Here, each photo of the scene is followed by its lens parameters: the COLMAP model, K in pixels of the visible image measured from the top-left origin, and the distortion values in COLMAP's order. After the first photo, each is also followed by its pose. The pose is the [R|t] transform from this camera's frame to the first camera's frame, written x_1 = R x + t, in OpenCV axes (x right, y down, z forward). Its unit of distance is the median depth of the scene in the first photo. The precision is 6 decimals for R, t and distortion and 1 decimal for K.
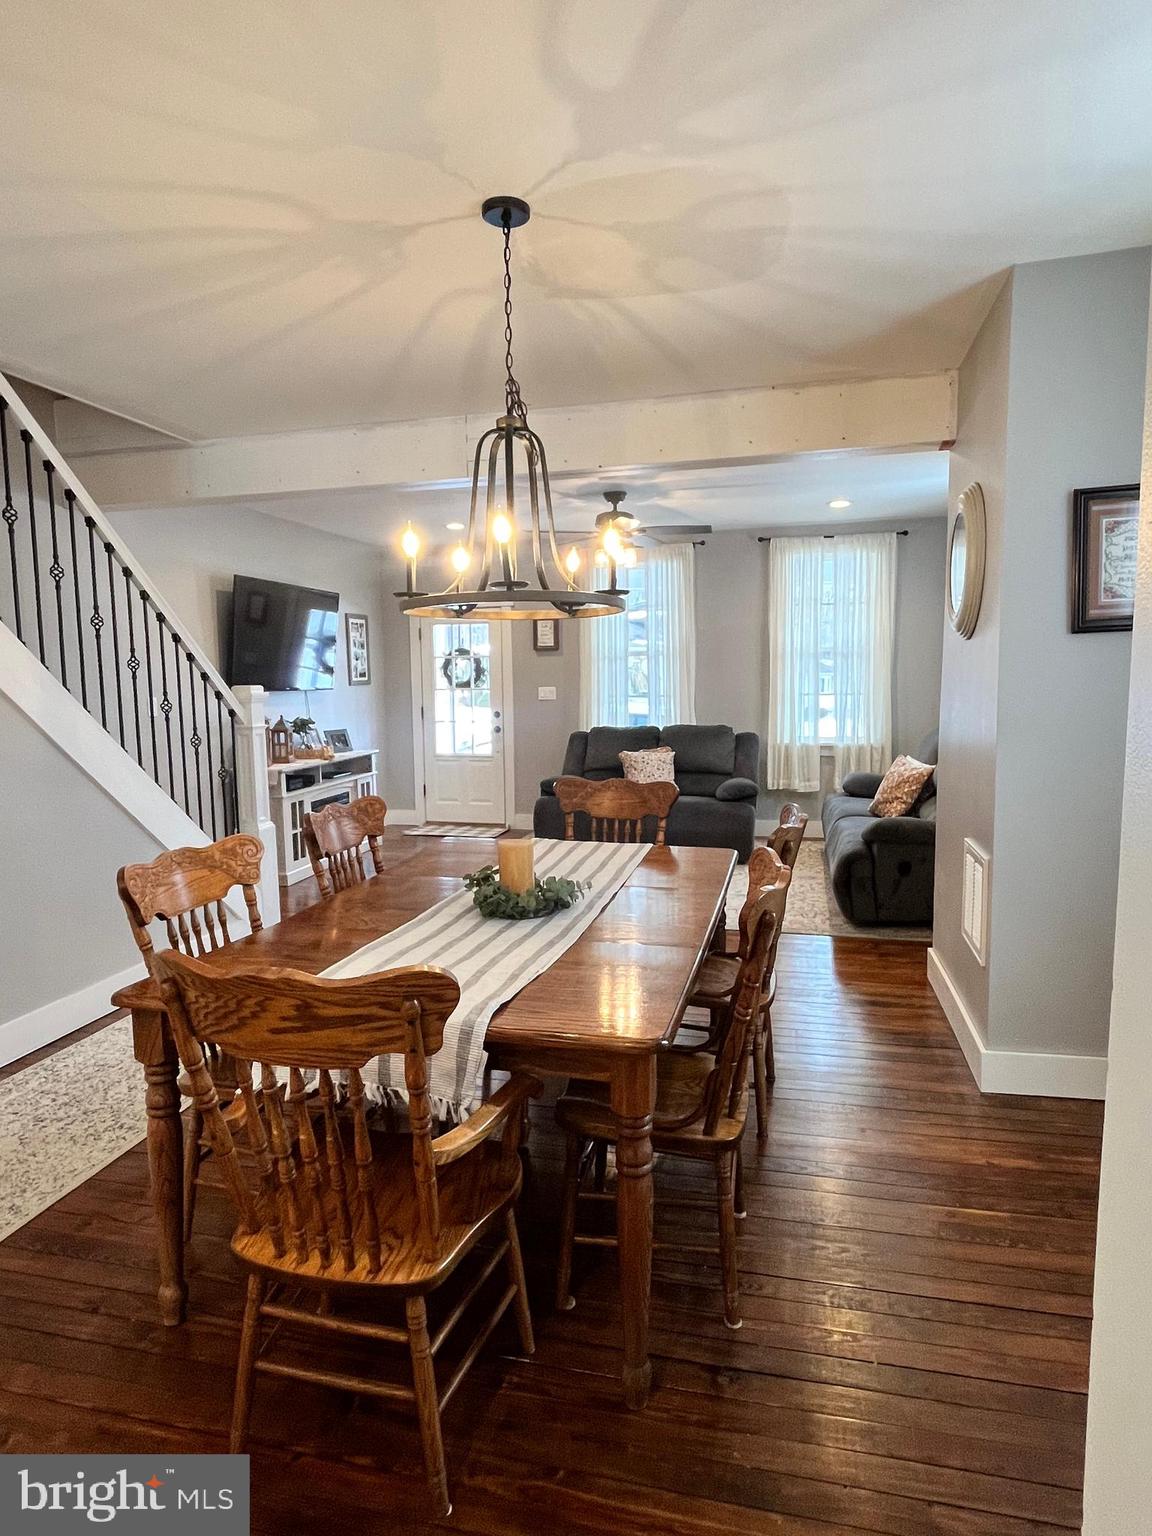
lens RADIAL K [[865.7, 0, 581.3], [0, 865.7, 772.0], [0, 0, 1]] dist [-0.003042, -0.000997]
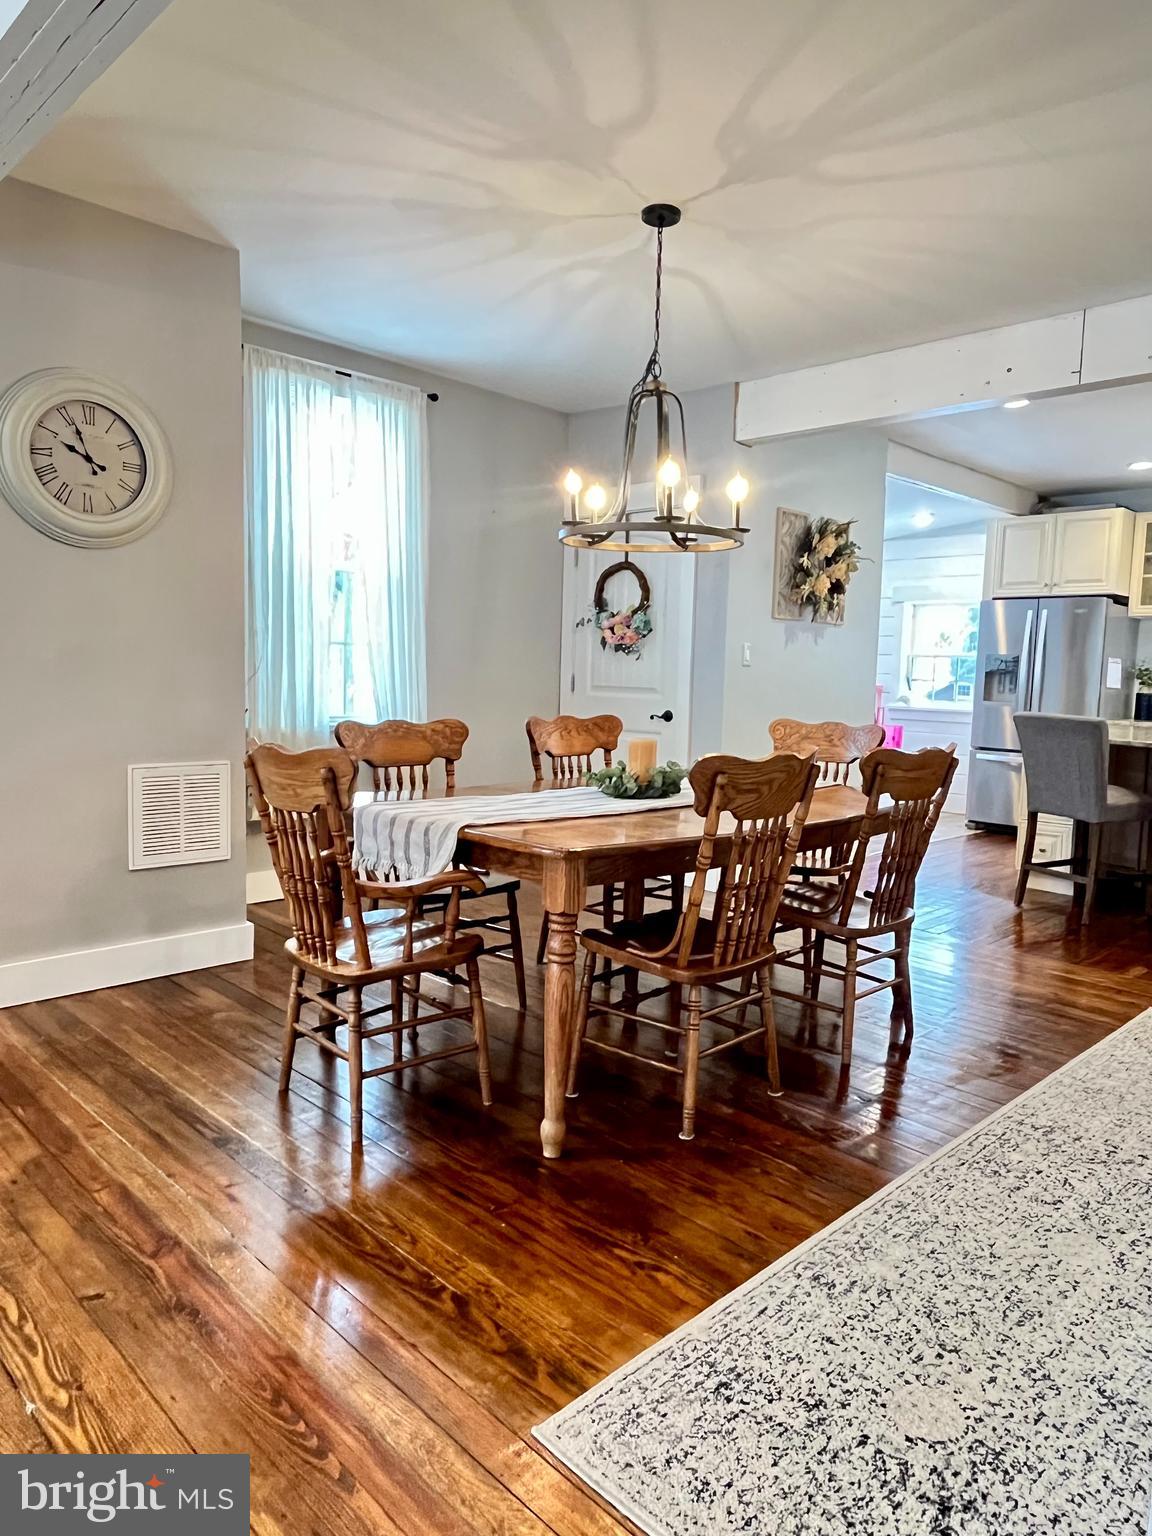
lens RADIAL K [[1007.5, 0, 582.2], [0, 1007.5, 762.4], [0, 0, 1]] dist [-0.002146, -0.001297]
pose [[-0.848803, -0.060715, 0.525212, -0.428103], [0.038371, 0.983691, 0.175728, -0.074051], [-0.527315, 0.169311, -0.832630, 1.289759]]
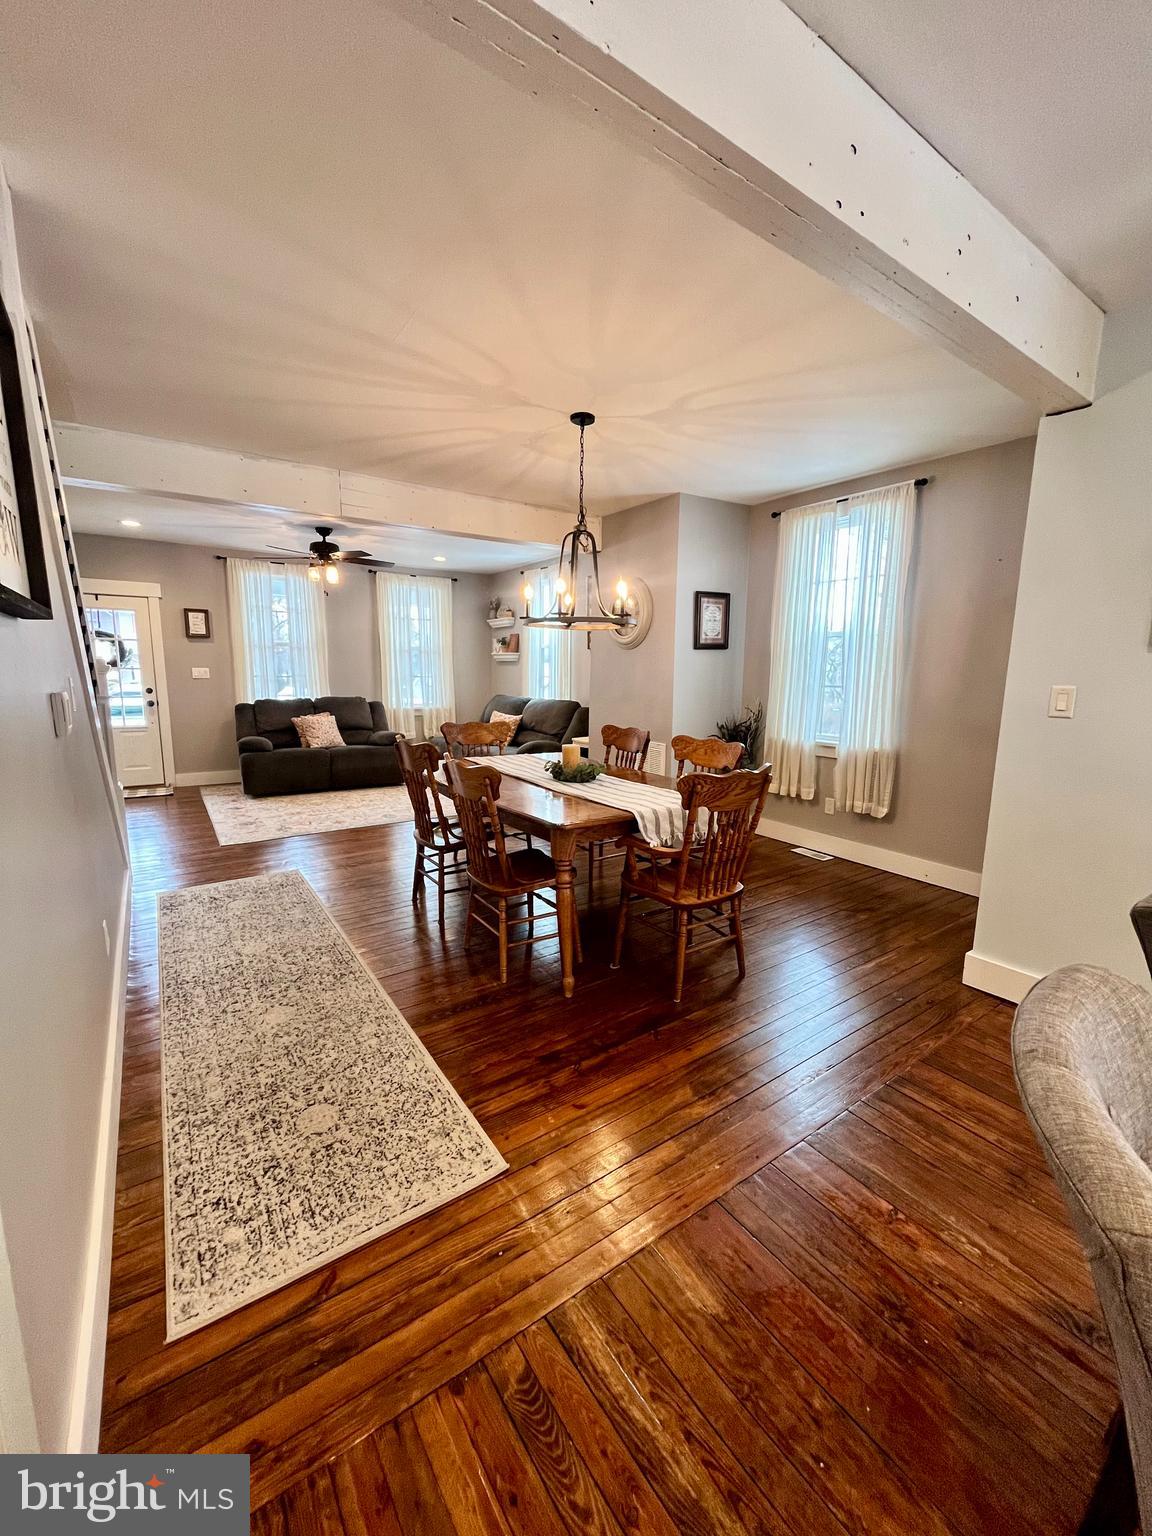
lens RADIAL K [[613.2, 0, 576.6], [0, 613.2, 775.5], [0, 0, 1]] dist [0.001358, 0.000091]
pose [[0.674795, -0.103938, 0.730650, -0.640711], [0.057973, 0.994439, 0.087922, 0.015709], [-0.735725, -0.016972, 0.677068, 0.032695]]
